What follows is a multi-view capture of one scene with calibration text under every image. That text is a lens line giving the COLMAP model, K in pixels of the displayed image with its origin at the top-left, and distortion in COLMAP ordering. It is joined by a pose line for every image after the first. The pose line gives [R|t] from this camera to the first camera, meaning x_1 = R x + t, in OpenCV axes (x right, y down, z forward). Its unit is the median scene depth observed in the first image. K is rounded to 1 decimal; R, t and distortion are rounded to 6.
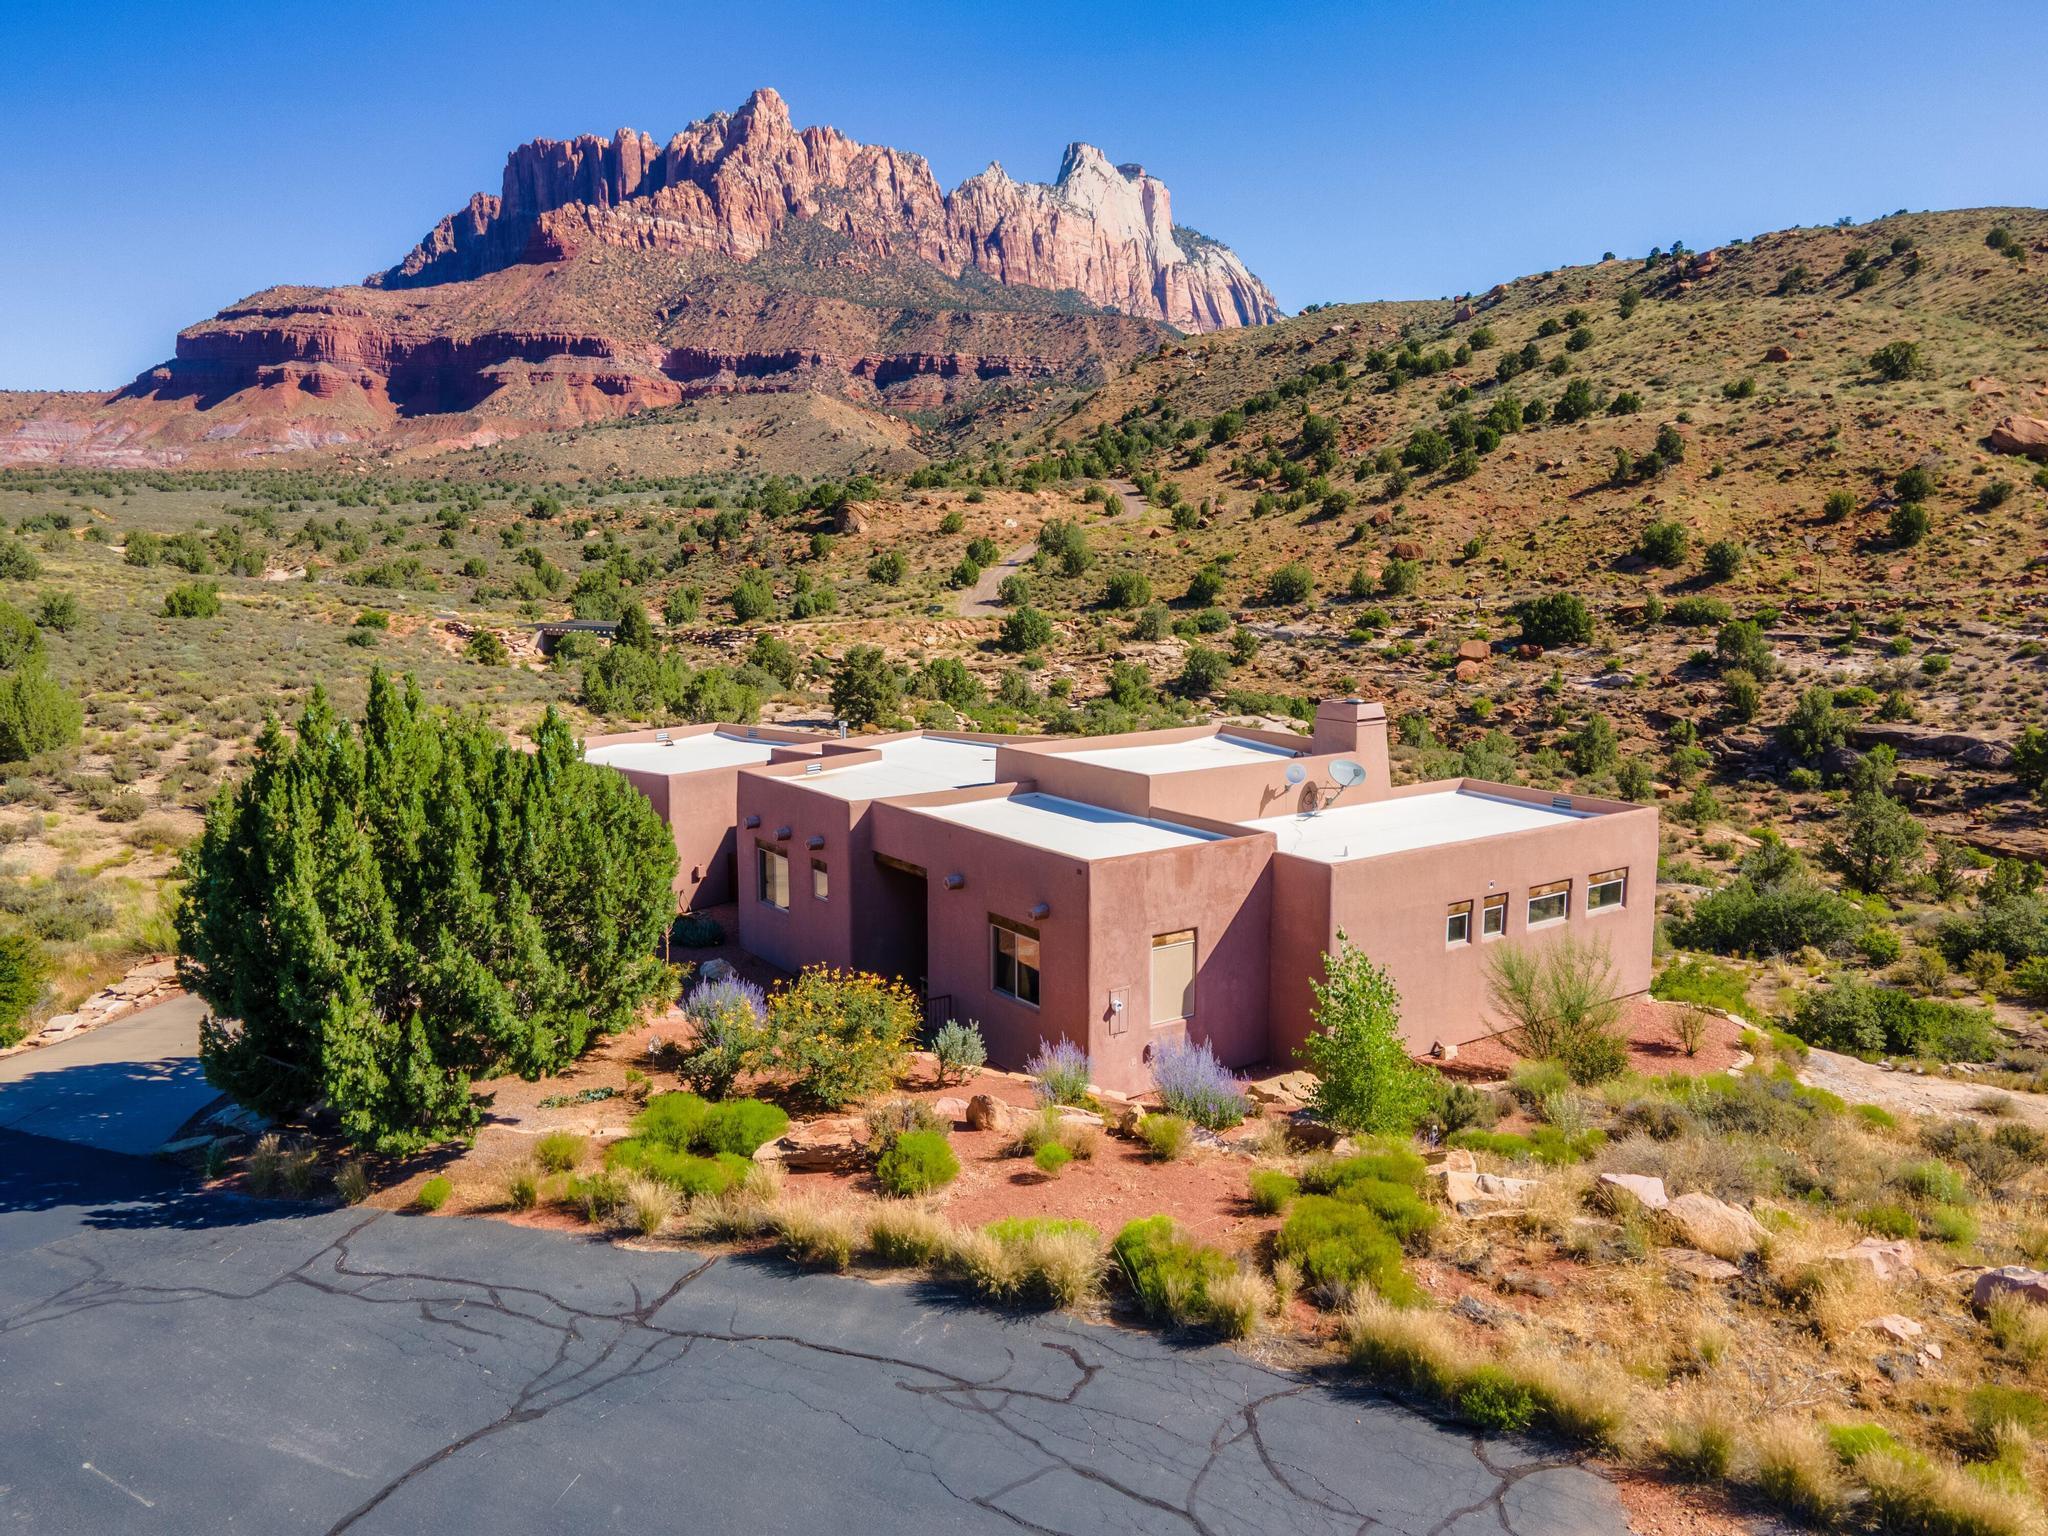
lens RADIAL K [[1501.1, 0, 1025.1], [0, 1501.1, 761.6], [0, 0, 1]] dist [0.020826, 0.067659]
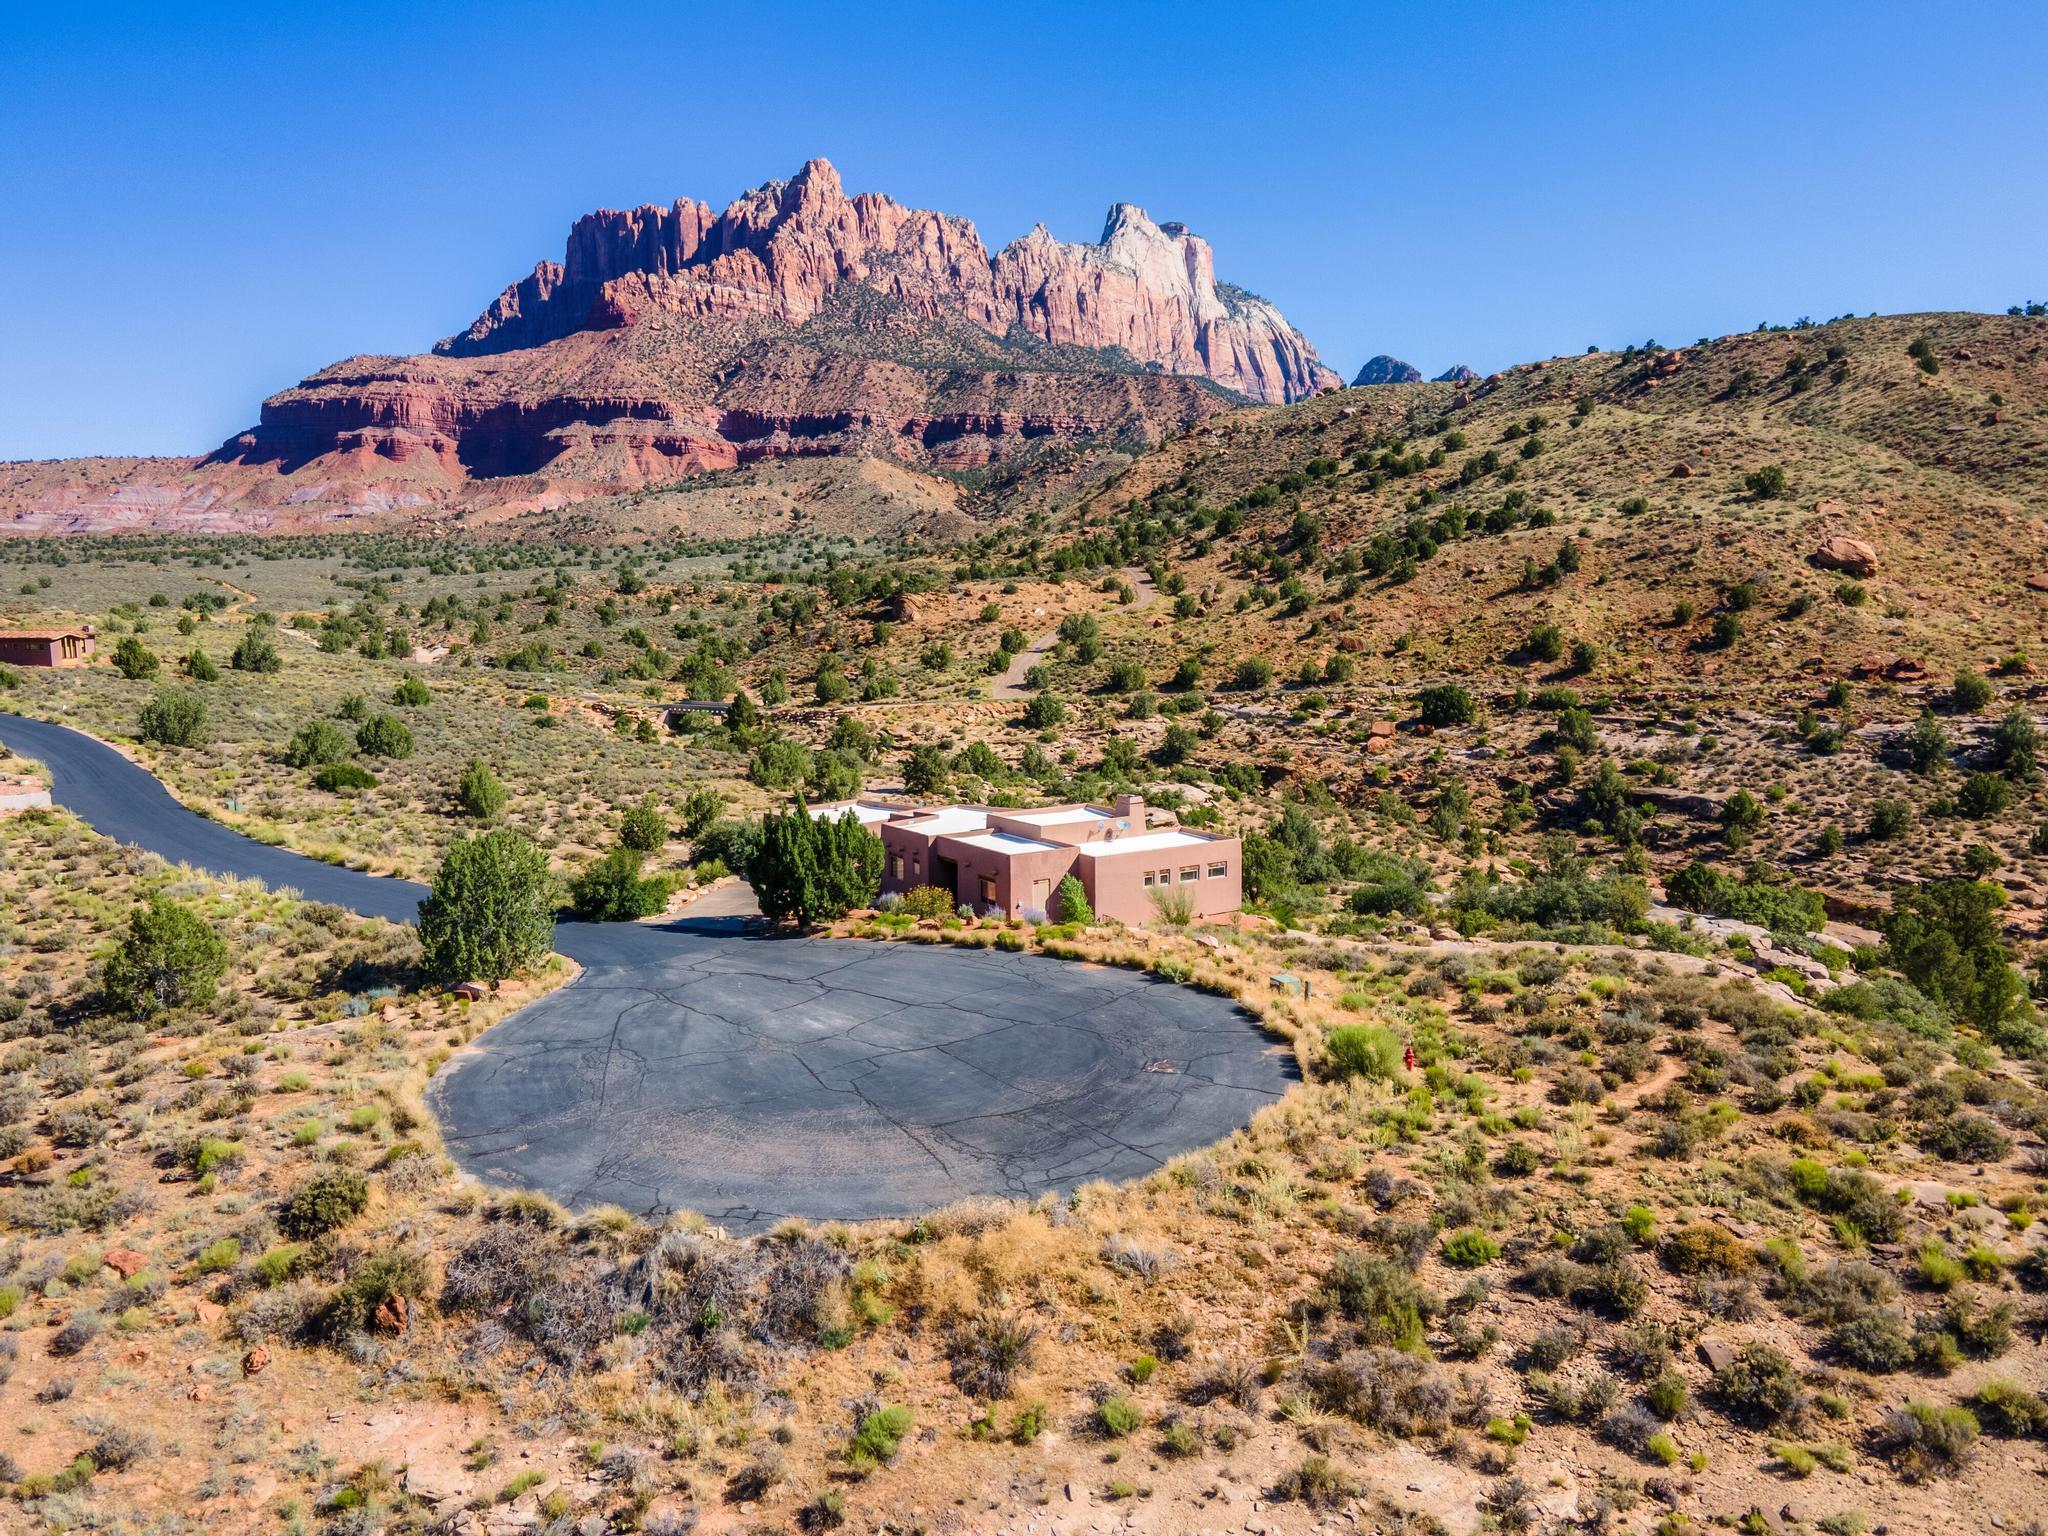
lens RADIAL K [[1499.9, 0, 1027.8], [0, 1499.9, 765.2], [0, 0, 1]] dist [0.032012, 0.044139]
pose [[0.999582, -0.000453, -0.028914, 0.013042], [-0.000375, 0.999590, -0.028632, -0.002157], [0.028915, 0.028631, 0.999172, -0.159114]]
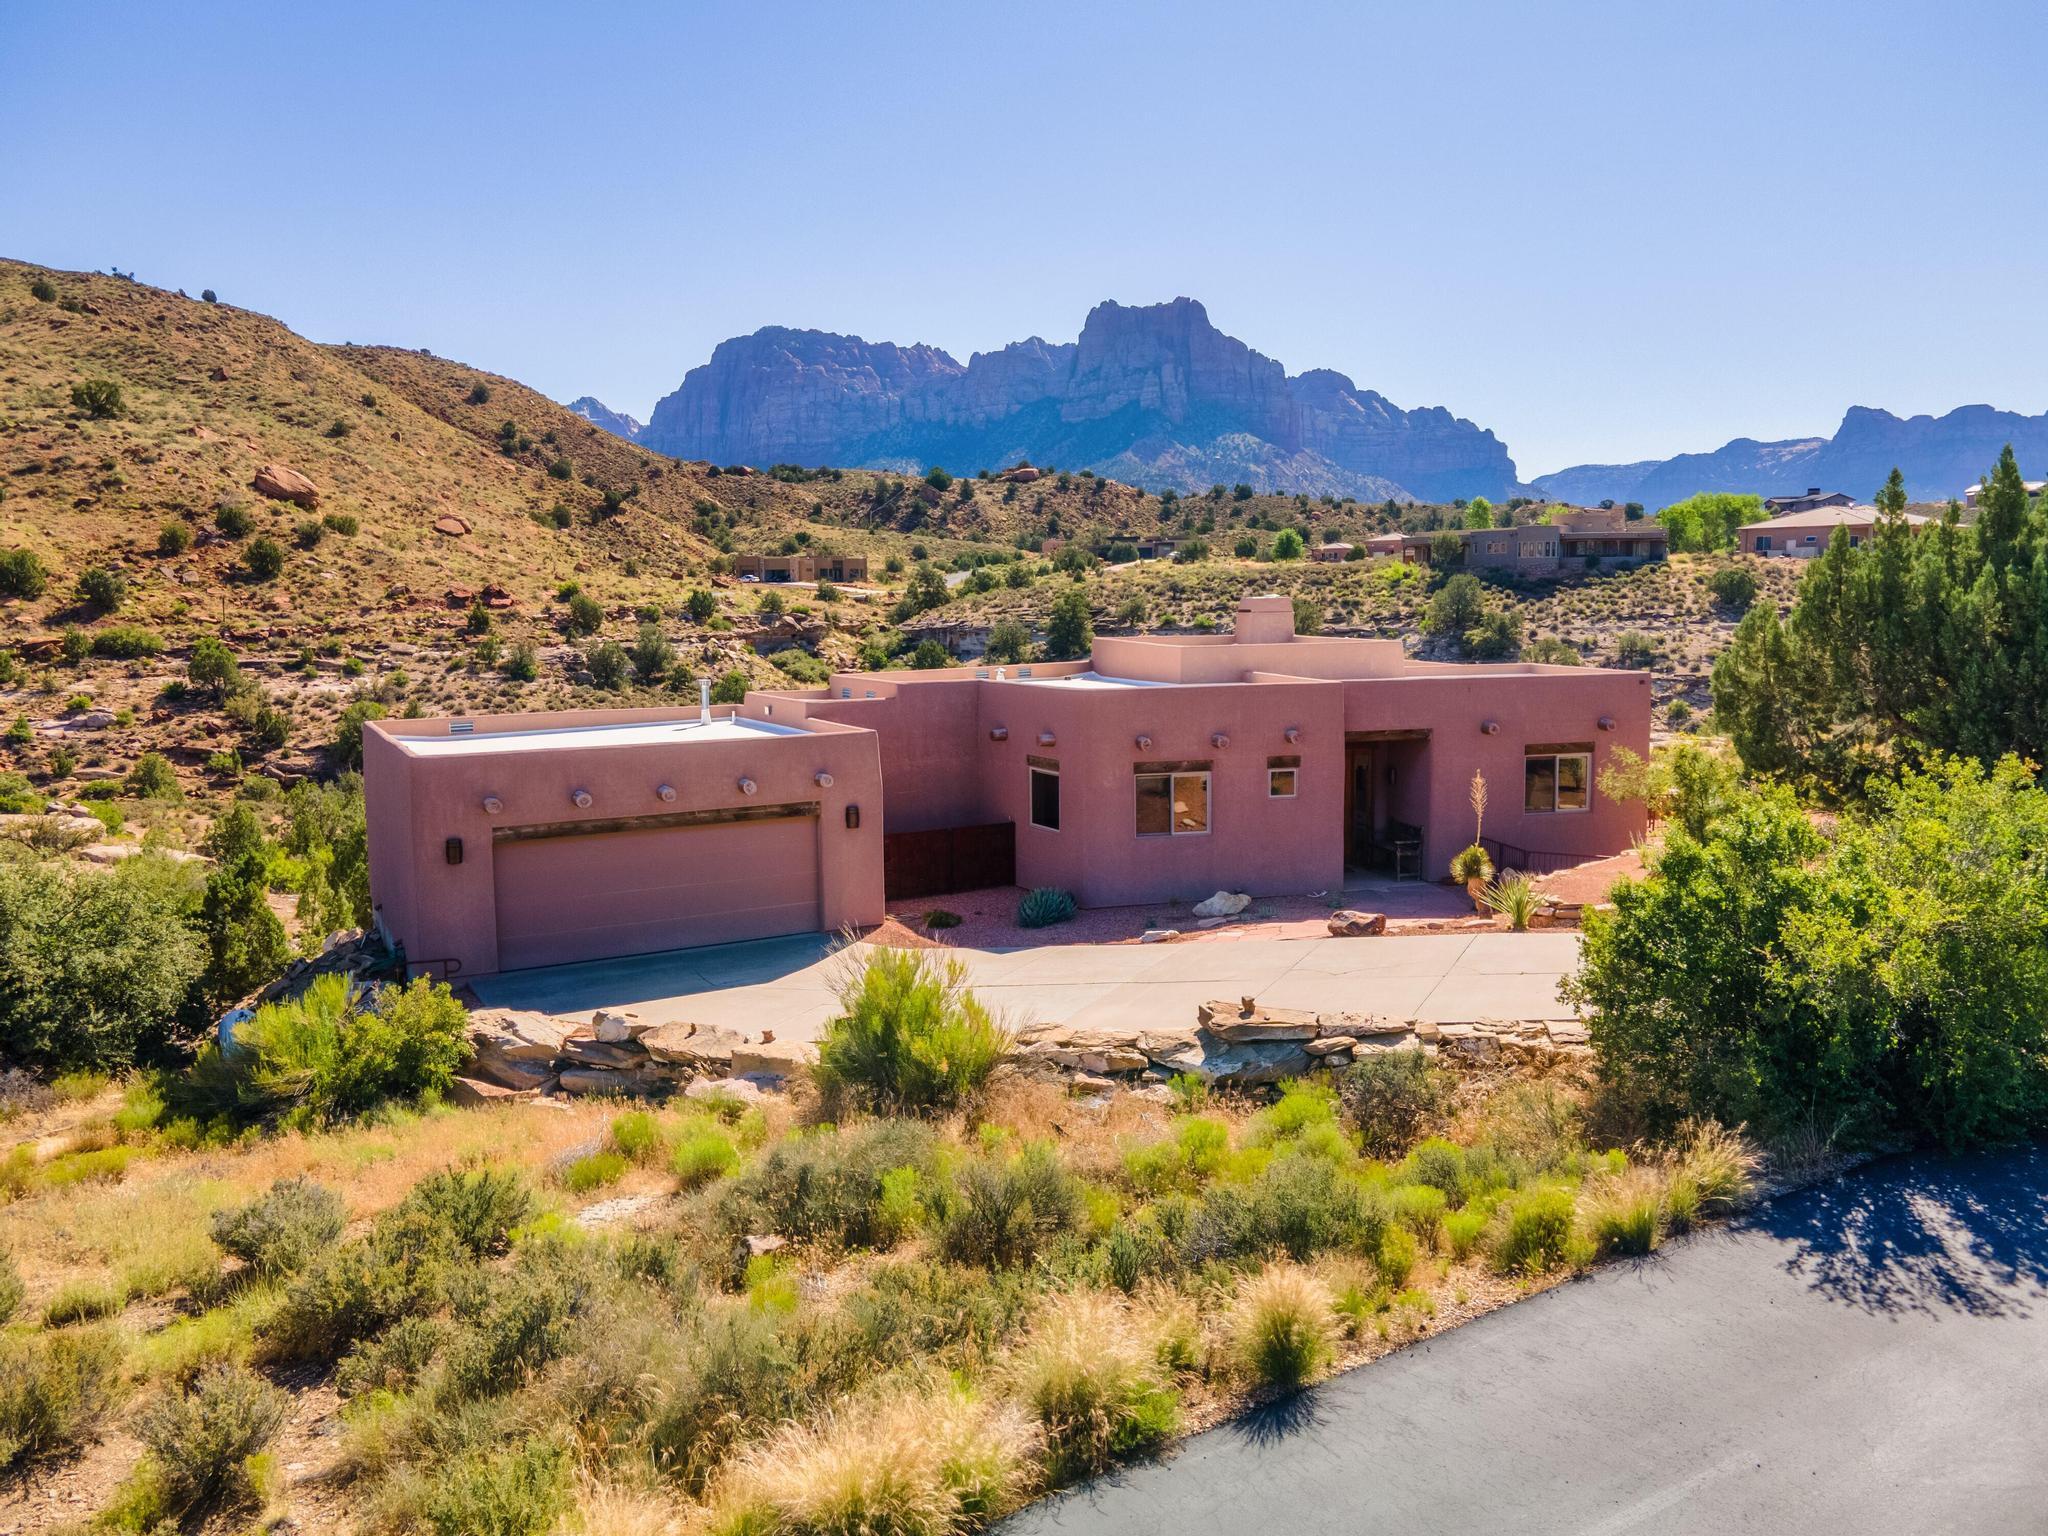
lens RADIAL K [[1501.1, 0, 1025.1], [0, 1501.1, 761.6], [0, 0, 1]] dist [0.020826, 0.067659]
pose [[0.371540, -0.110202, 0.921853, -0.107678], [0.147155, 0.987369, 0.058725, -0.001122], [-0.916681, 0.113837, 0.383063, 0.075837]]
